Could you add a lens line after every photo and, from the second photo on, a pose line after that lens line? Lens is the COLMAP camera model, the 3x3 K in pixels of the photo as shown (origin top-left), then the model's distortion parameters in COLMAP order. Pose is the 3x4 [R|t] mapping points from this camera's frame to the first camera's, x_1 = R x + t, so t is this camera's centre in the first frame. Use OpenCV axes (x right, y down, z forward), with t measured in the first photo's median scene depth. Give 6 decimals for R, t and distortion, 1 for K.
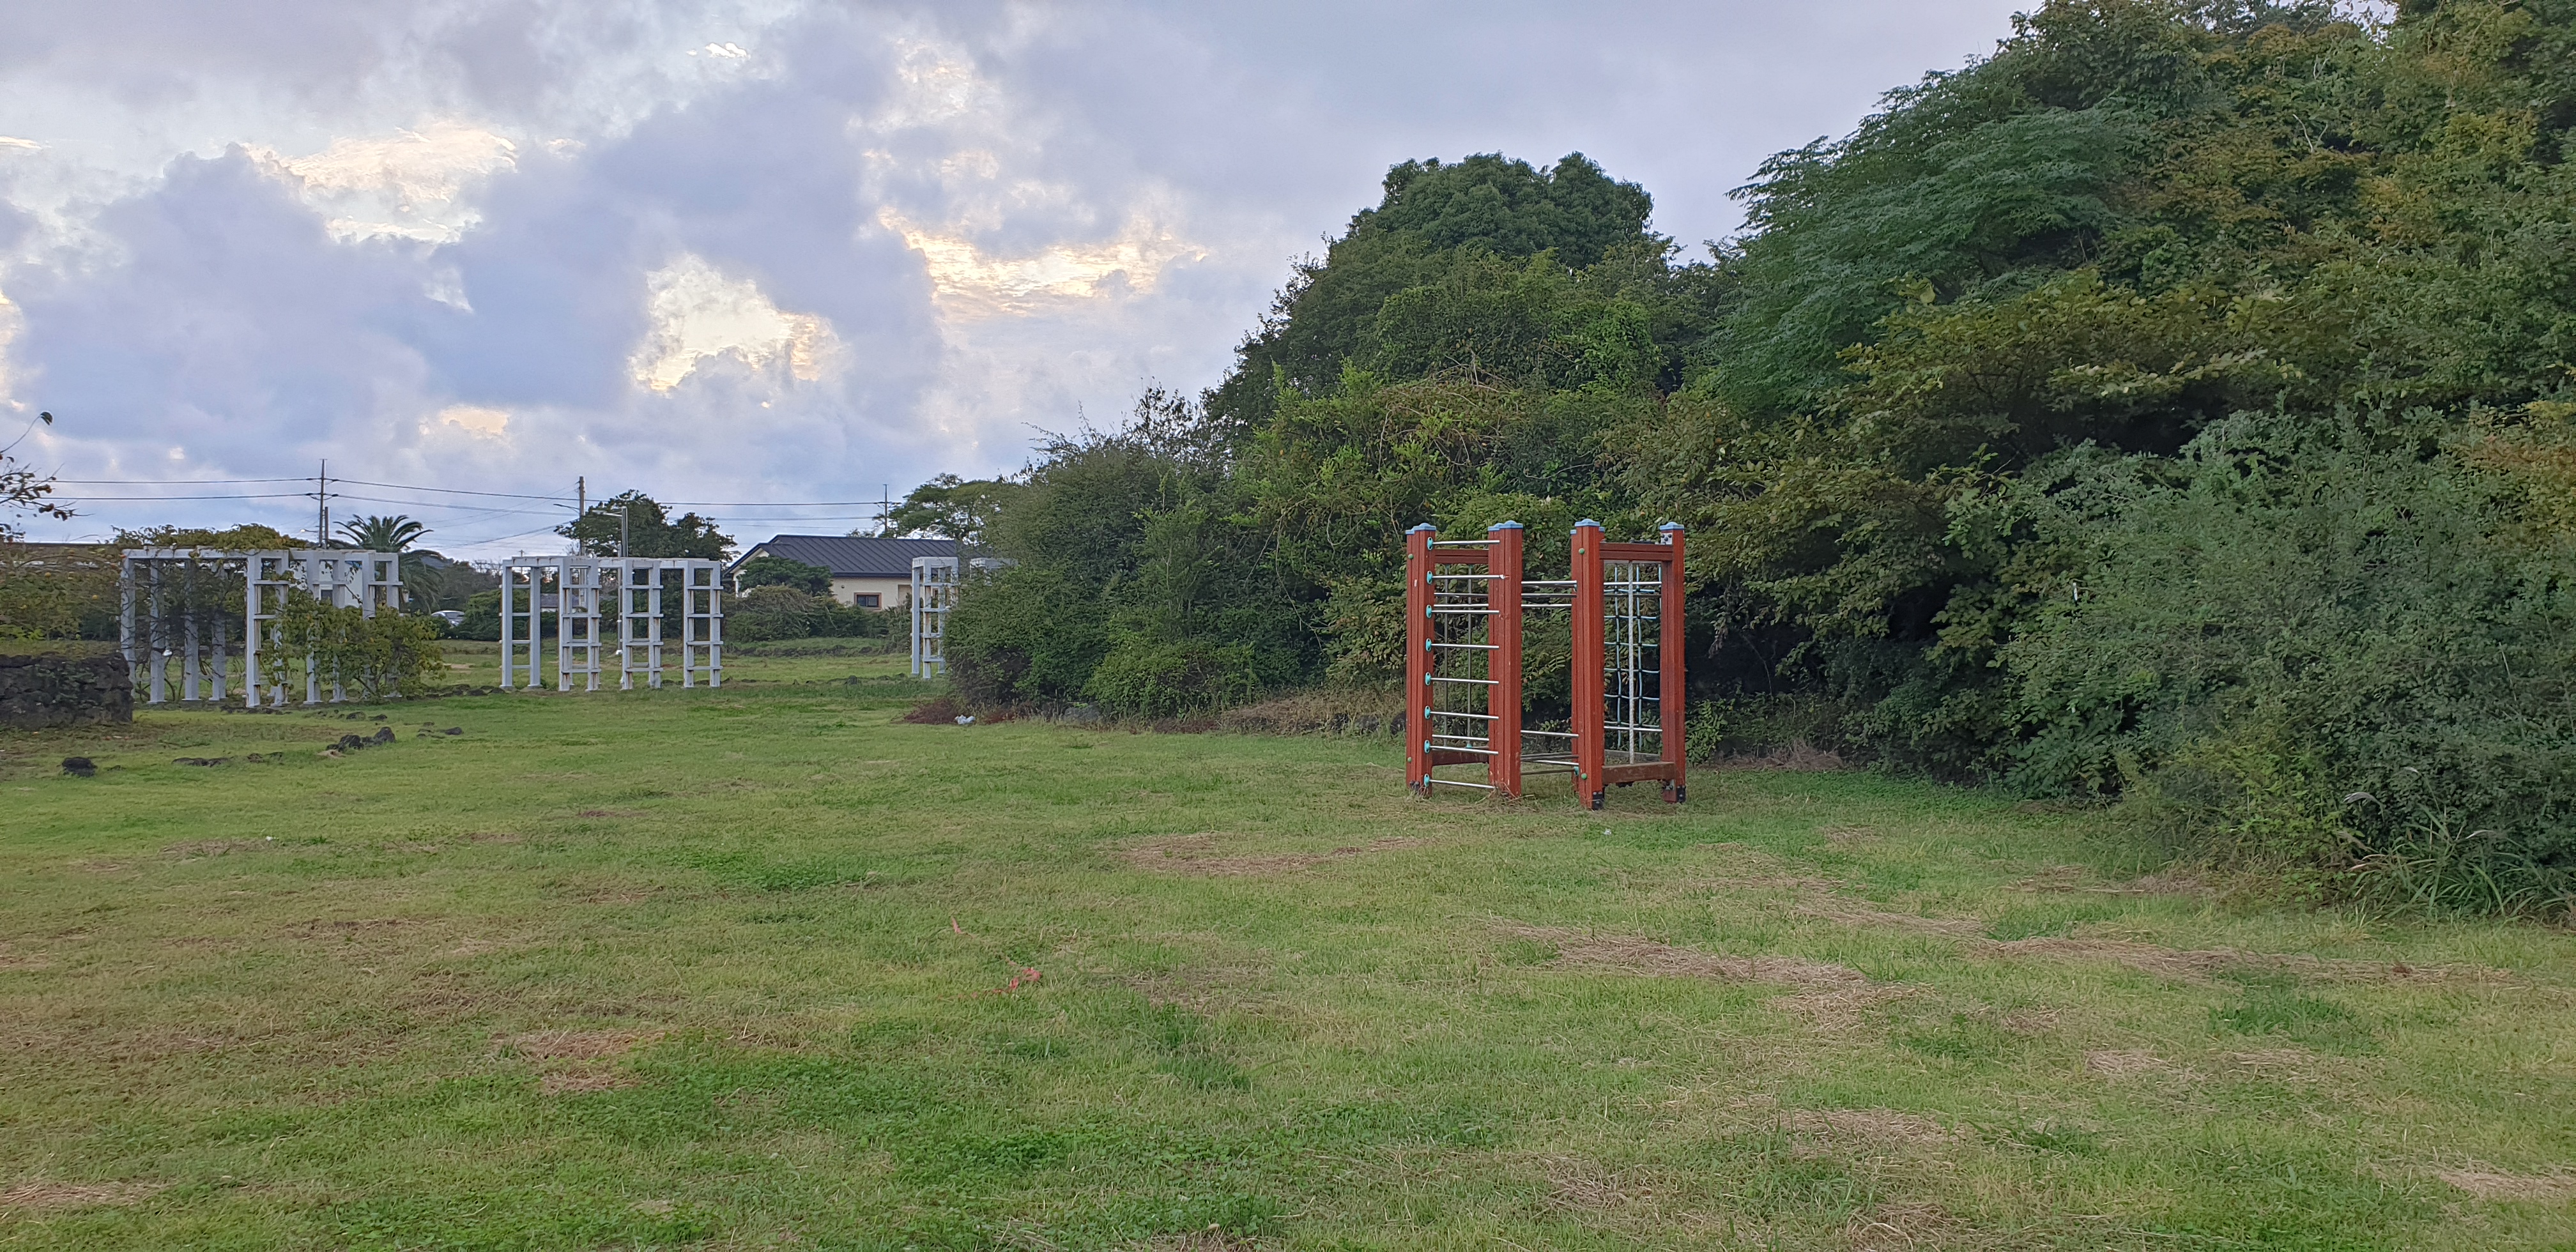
lens RADIAL K [[1895.7, 0, 1284.1], [0, 1895.7, 636.2], [0, 0, 1]] dist [0.106140, -0.289904]
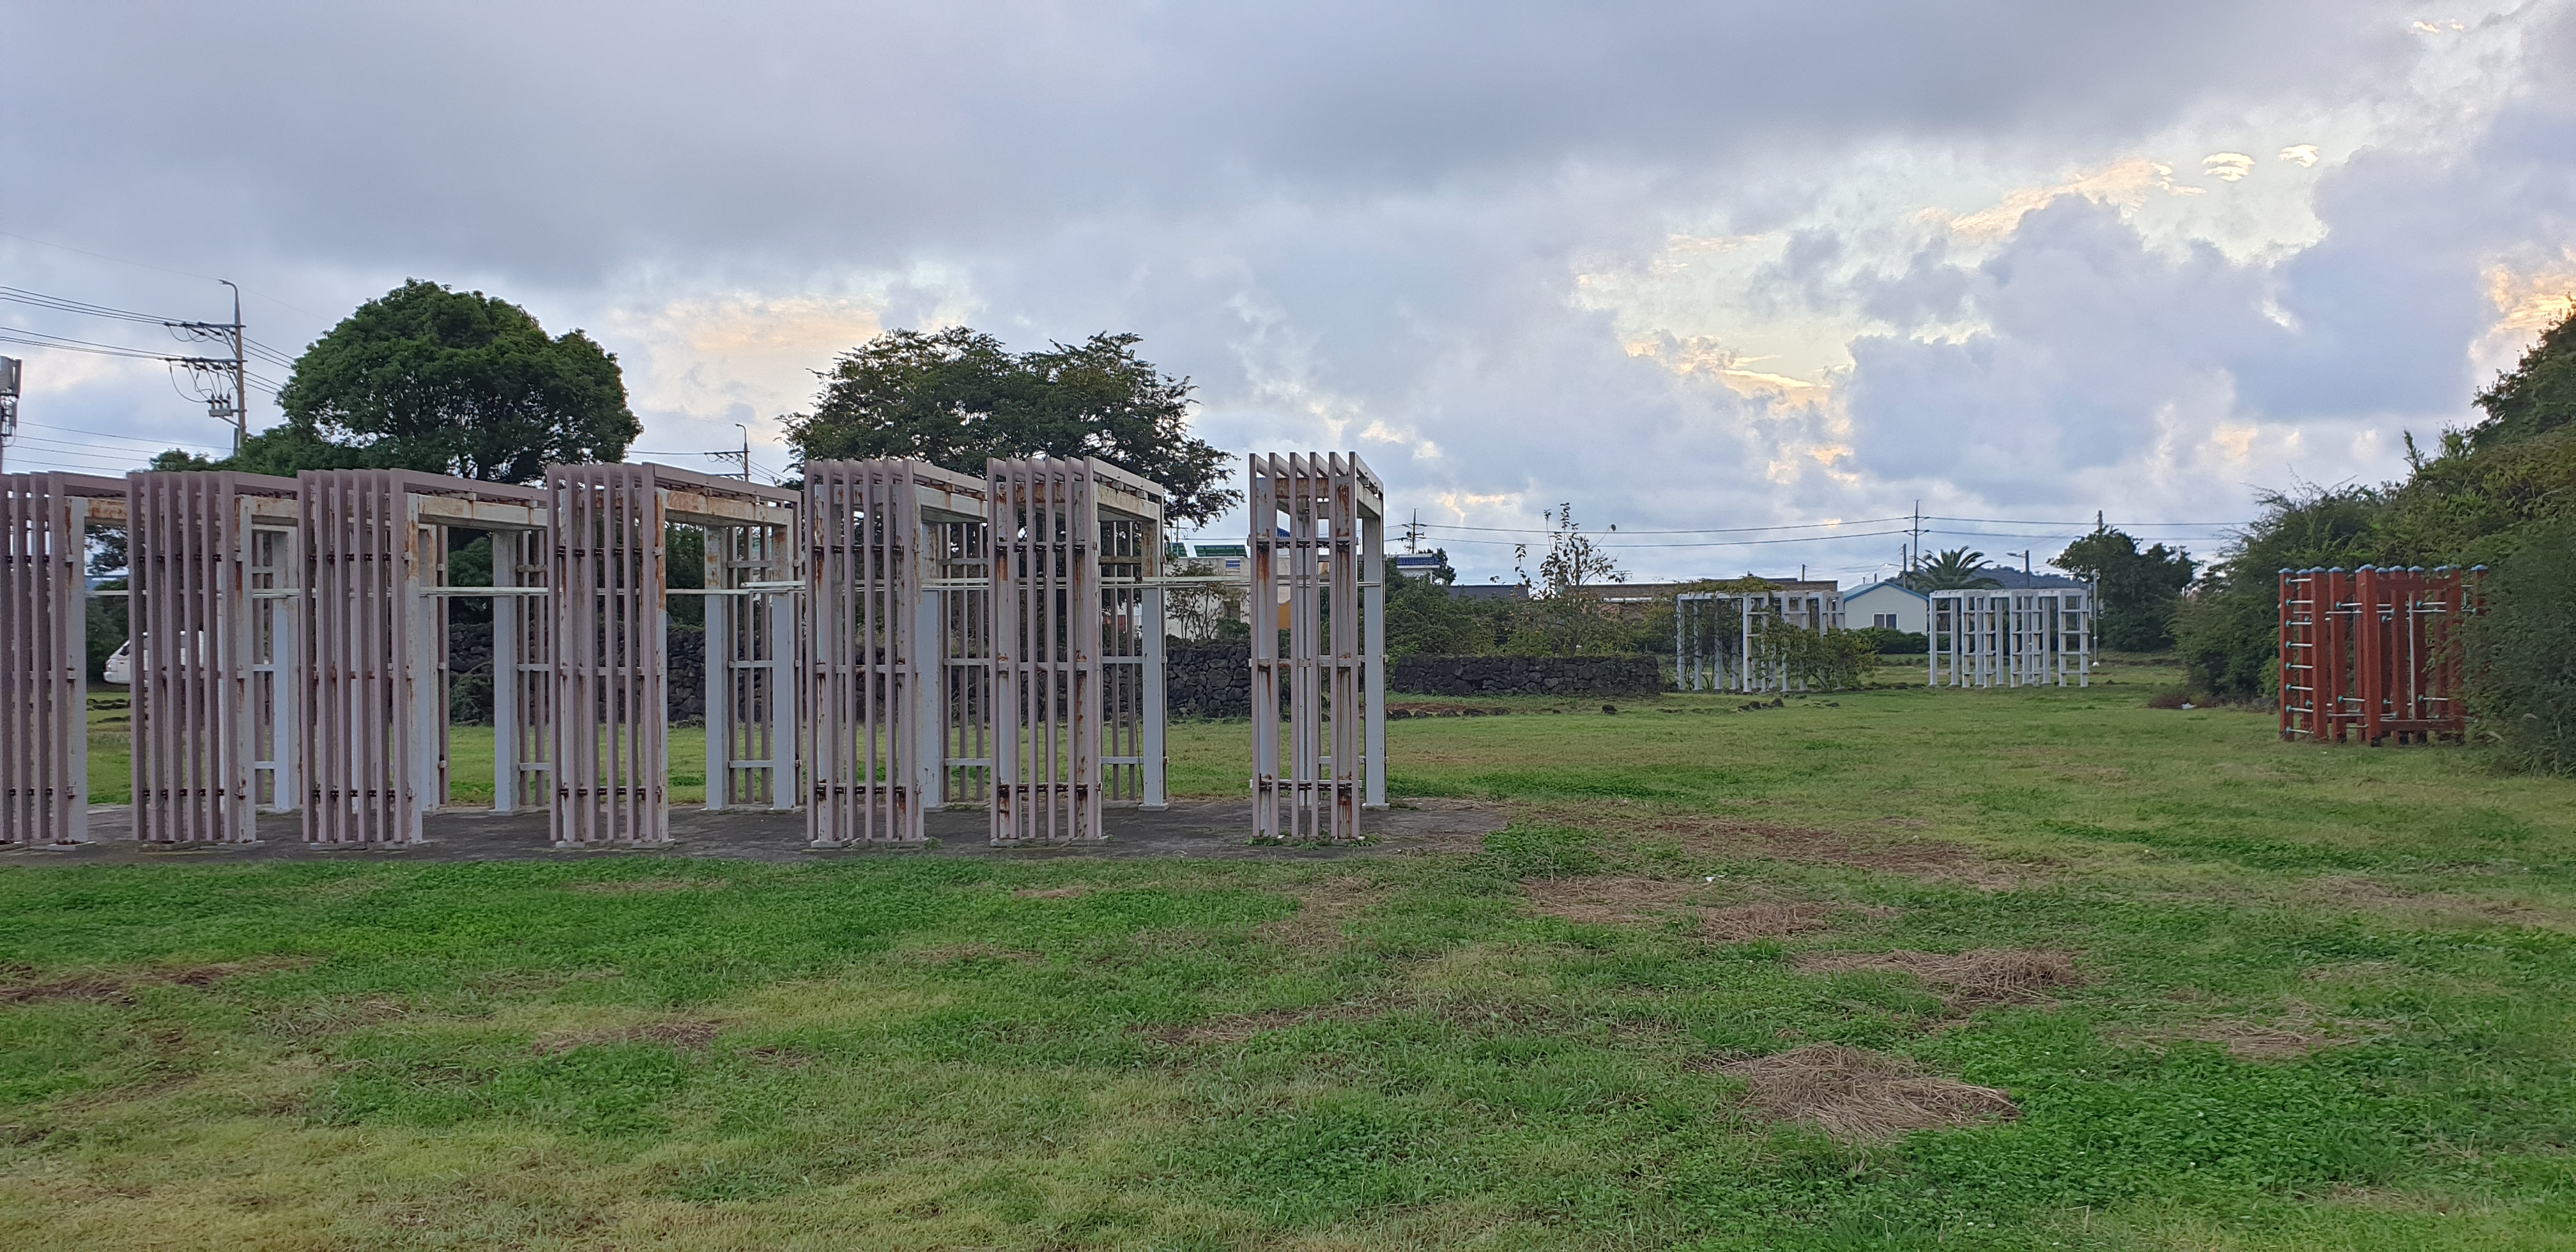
lens RADIAL K [[1917.7, 0, 1355.1], [0, 1917.7, 622.4], [0, 0, 1]] dist [0.000250, -0.037705]
pose [[0.717290, -0.013674, -0.696640, 0.313672], [0.001452, 0.999835, -0.018130, 0.006993], [0.696773, 0.011992, 0.717192, -0.341904]]
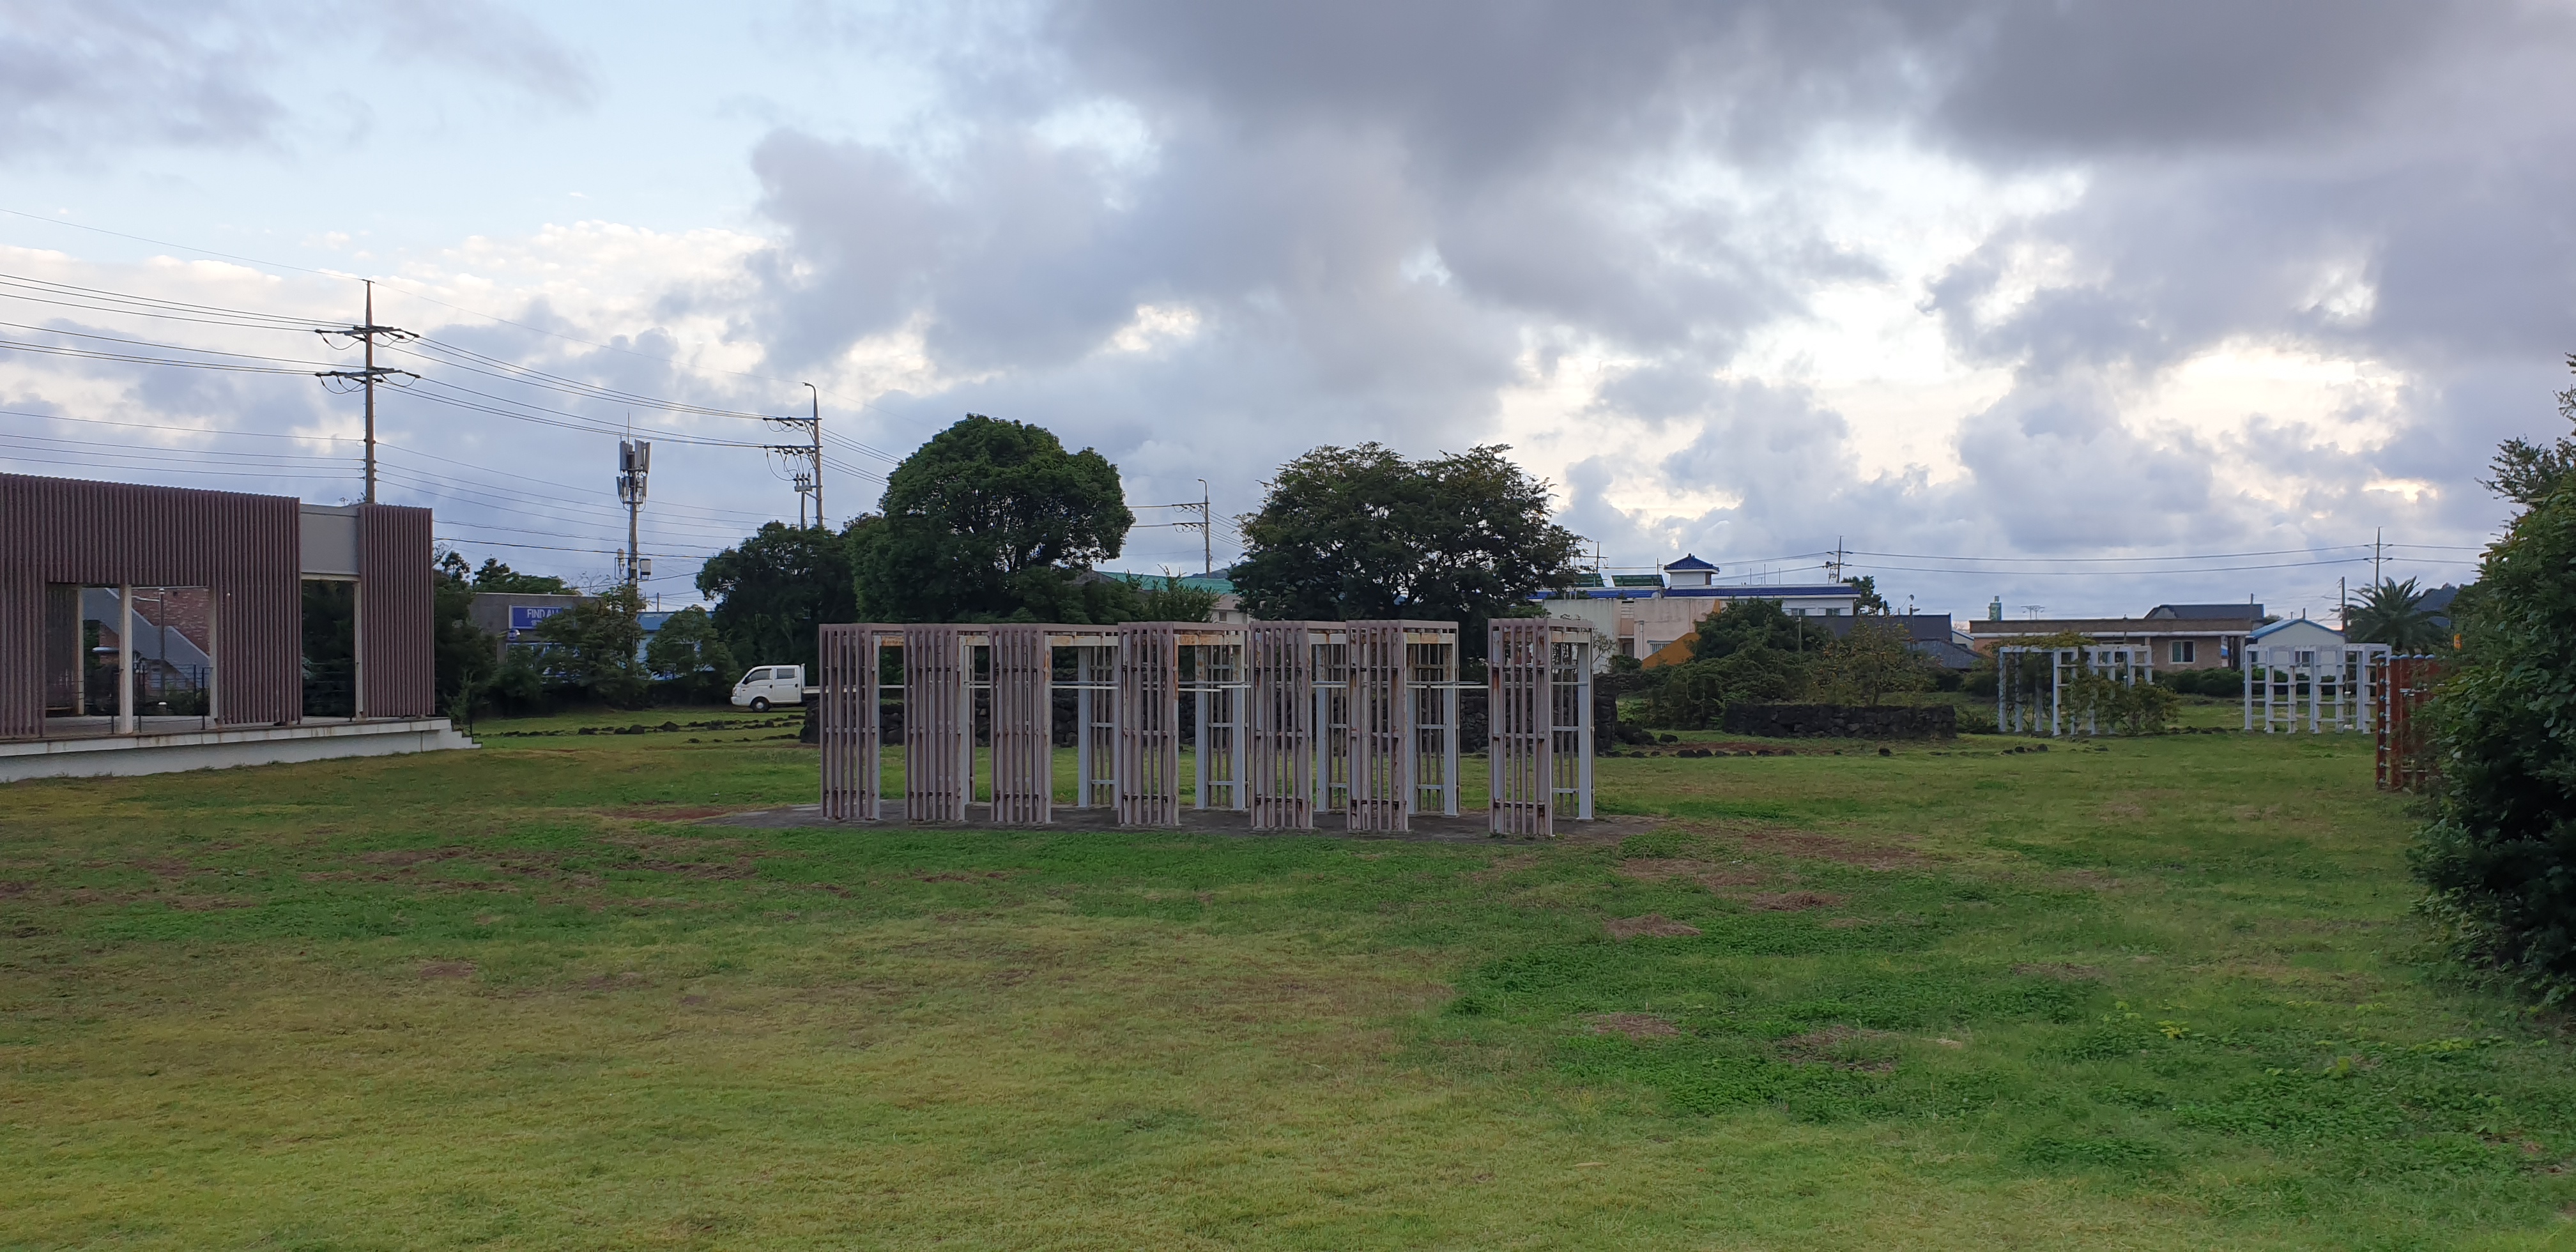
lens RADIAL K [[1895.7, 0, 1284.1], [0, 1895.7, 636.2], [0, 0, 1]] dist [0.106140, -0.289904]
pose [[0.509754, -0.015109, -0.860187, 0.595291], [-0.005587, 0.999767, -0.020872, -0.013772], [0.860302, 0.015445, 0.509551, -0.500580]]
